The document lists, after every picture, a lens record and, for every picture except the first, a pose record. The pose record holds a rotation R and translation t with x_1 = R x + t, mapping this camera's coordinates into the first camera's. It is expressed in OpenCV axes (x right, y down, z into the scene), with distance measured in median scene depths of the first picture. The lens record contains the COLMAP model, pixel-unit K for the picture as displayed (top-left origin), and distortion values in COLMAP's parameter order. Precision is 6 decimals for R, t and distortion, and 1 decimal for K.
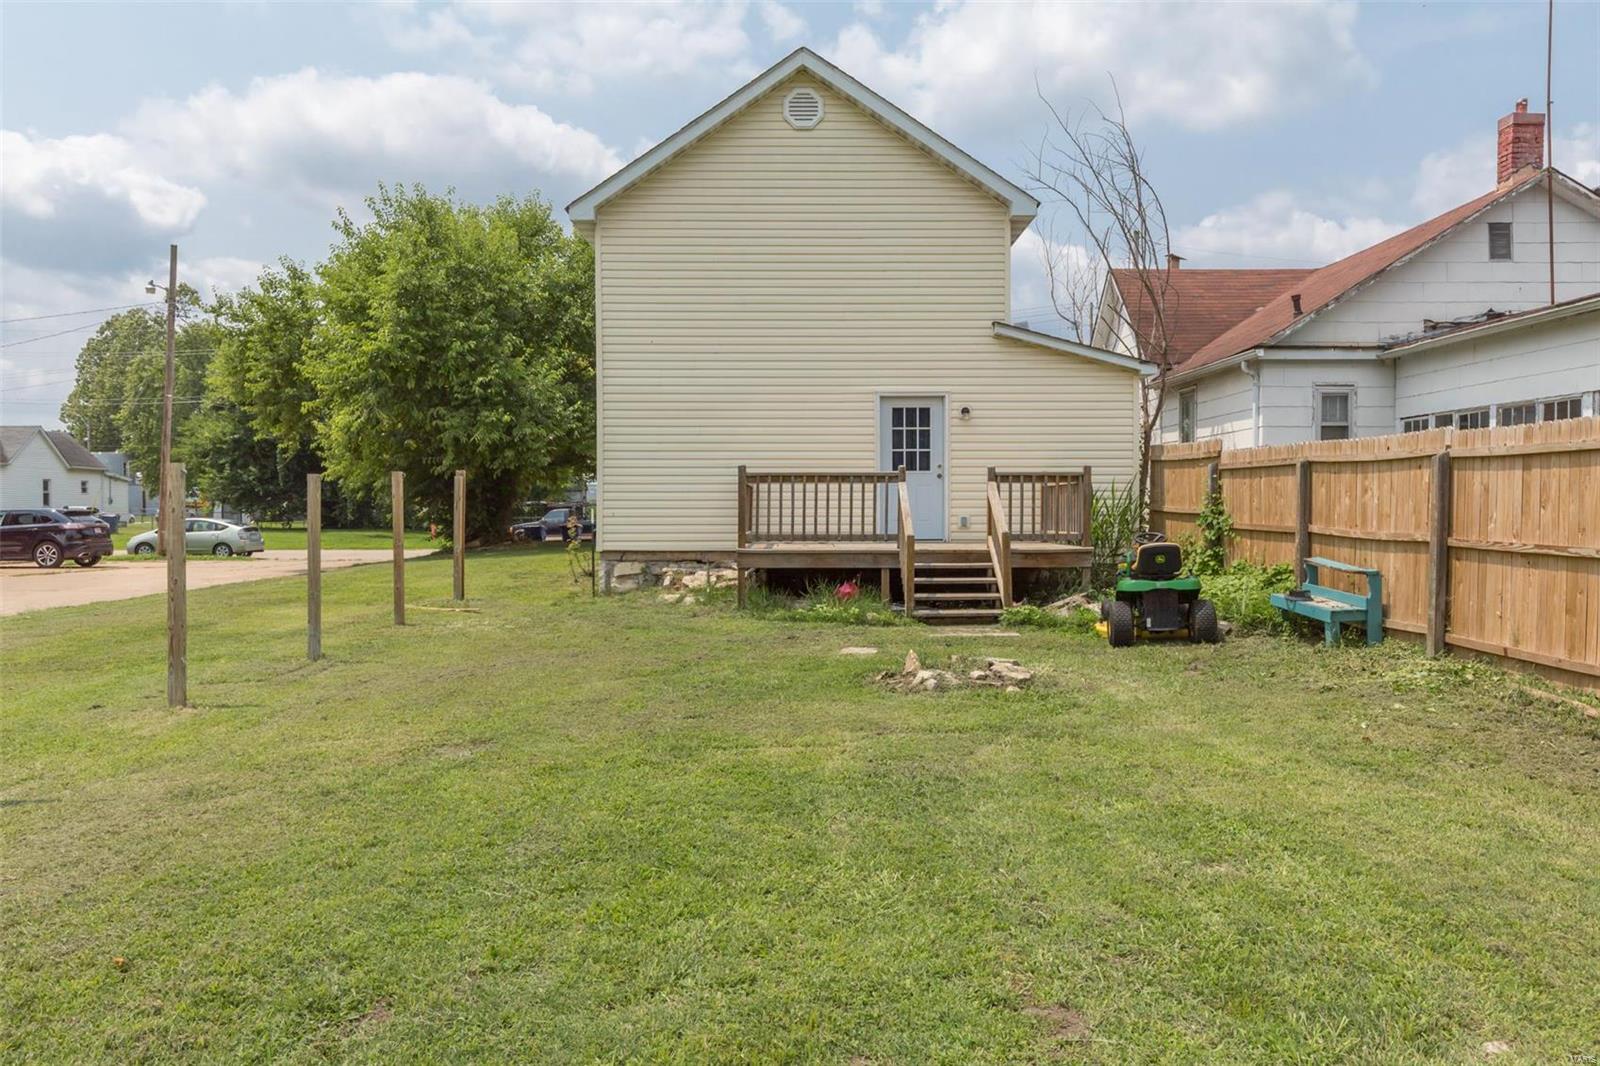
lens RADIAL K [[1146.6, 0, 798.9], [0, 1146.6, 531.7], [0, 0, 1]] dist [0.012700, -0.002010]
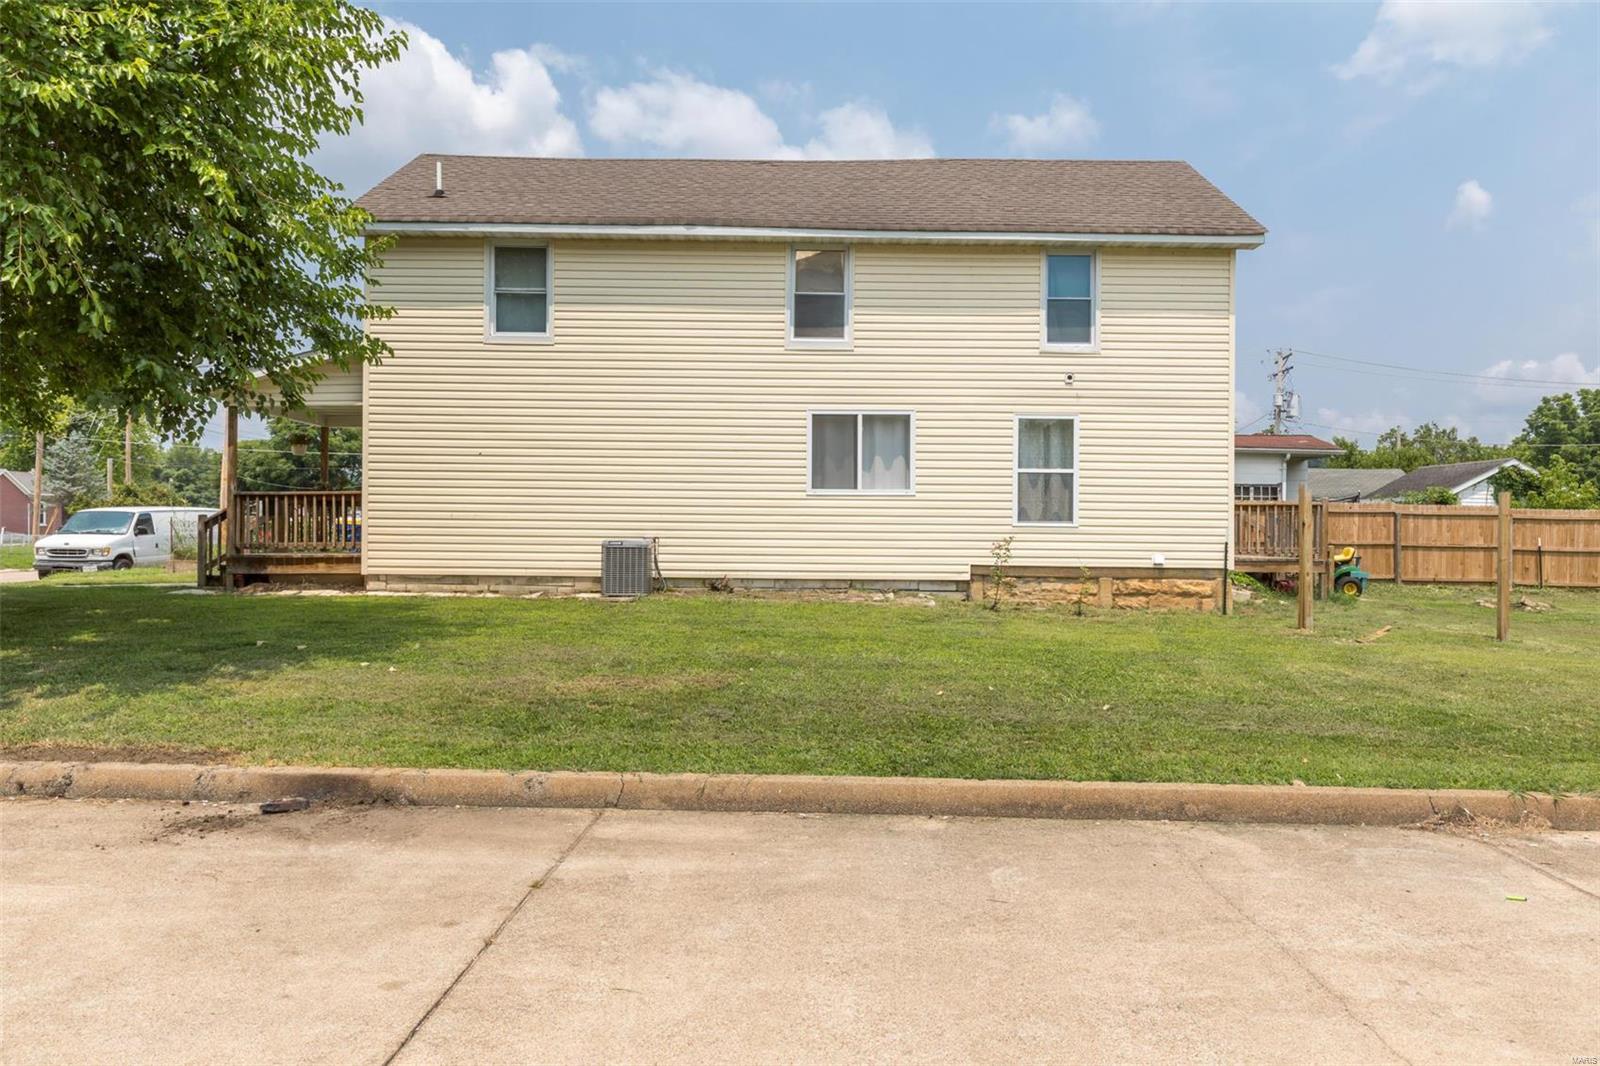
lens RADIAL K [[1011.3, 0, 799.2], [0, 1011.3, 535.1], [0, 0, 1]] dist [-0.001884, -0.000469]
pose [[0.009667, -0.001319, 0.999952, -1.106450], [0.012987, 0.999915, 0.001194, -0.020246], [-0.999869, 0.012975, 0.009684, 1.414350]]
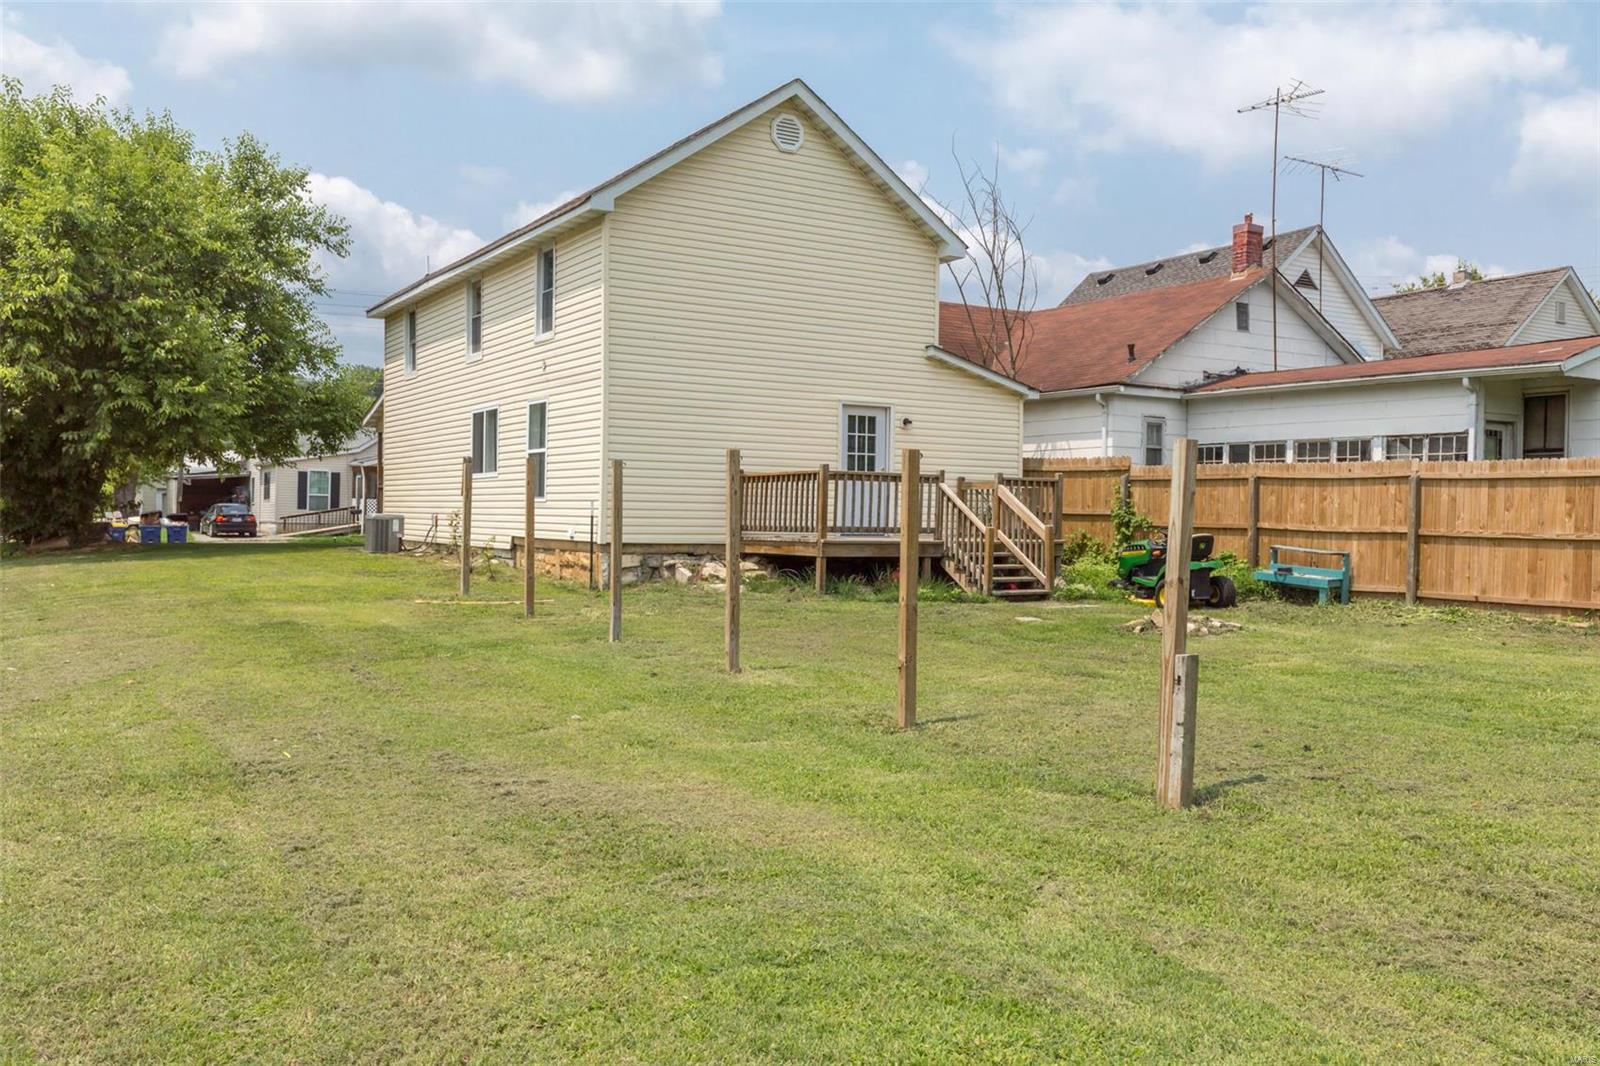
lens RADIAL K [[1321.3, 0, 797.6], [0, 1321.3, 533.9], [0, 0, 1]] dist [0.003112, 0.007379]
pose [[0.864105, 0.008468, 0.503240, -0.625025], [-0.005351, 0.999957, -0.007638, 0.017032], [-0.503283, 0.003907, 0.864113, -0.076029]]
